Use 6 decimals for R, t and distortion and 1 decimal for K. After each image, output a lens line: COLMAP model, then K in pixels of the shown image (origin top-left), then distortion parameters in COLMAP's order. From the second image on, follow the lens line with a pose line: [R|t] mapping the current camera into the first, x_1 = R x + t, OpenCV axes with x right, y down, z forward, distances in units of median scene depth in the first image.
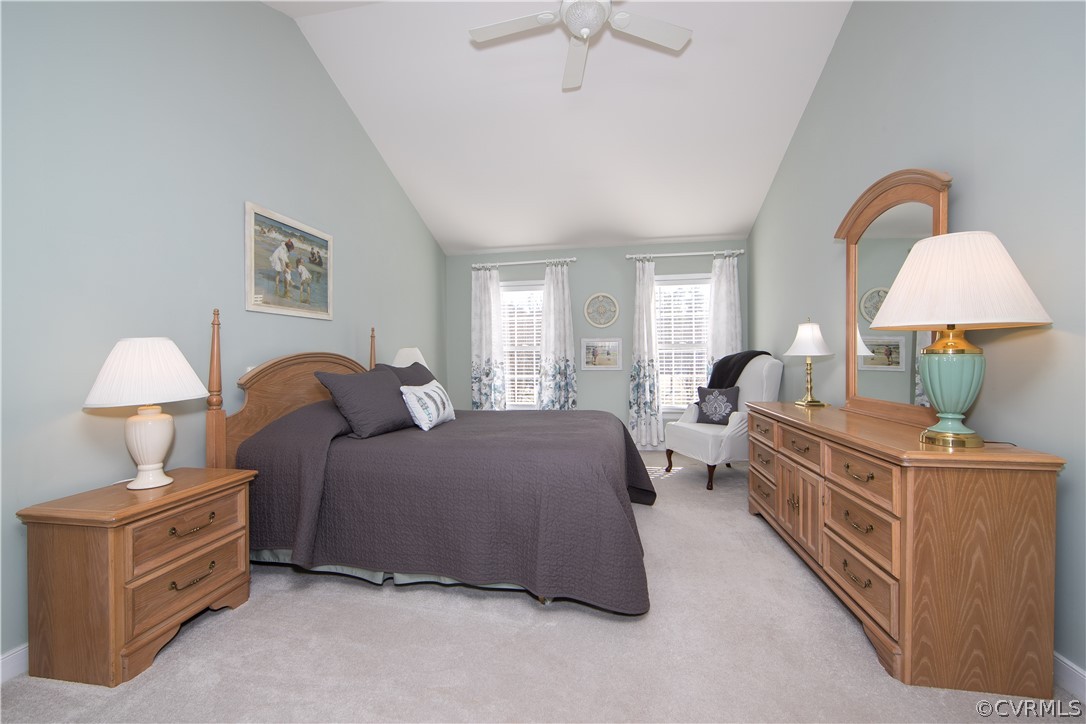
lens RADIAL K [[433.2, 0, 532.9], [0, 433.2, 359.5], [0, 0, 1]] dist [-0.010741, 0.001892]
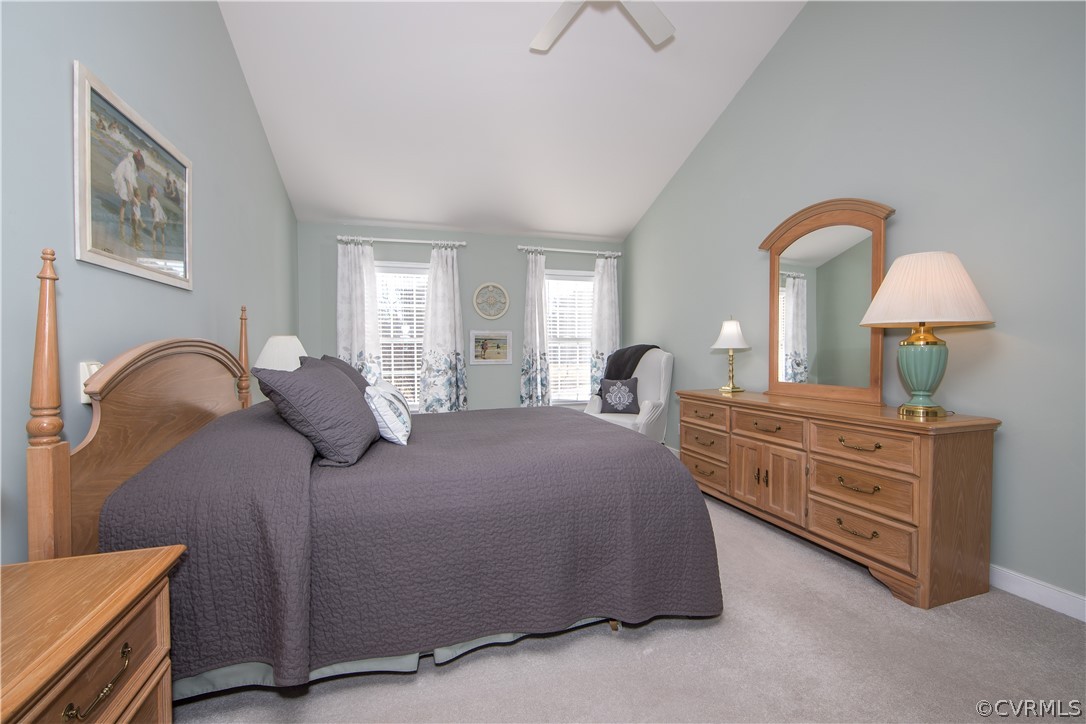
lens RADIAL K [[433.2, 0, 536.3], [0, 433.2, 358.3], [0, 0, 1]] dist [-0.010741, 0.001892]
pose [[0.887098, -0.004439, 0.461561, -0.339850], [0.001255, 0.999973, 0.007204, 0.008488], [-0.461580, -0.005811, 0.887079, 0.203681]]
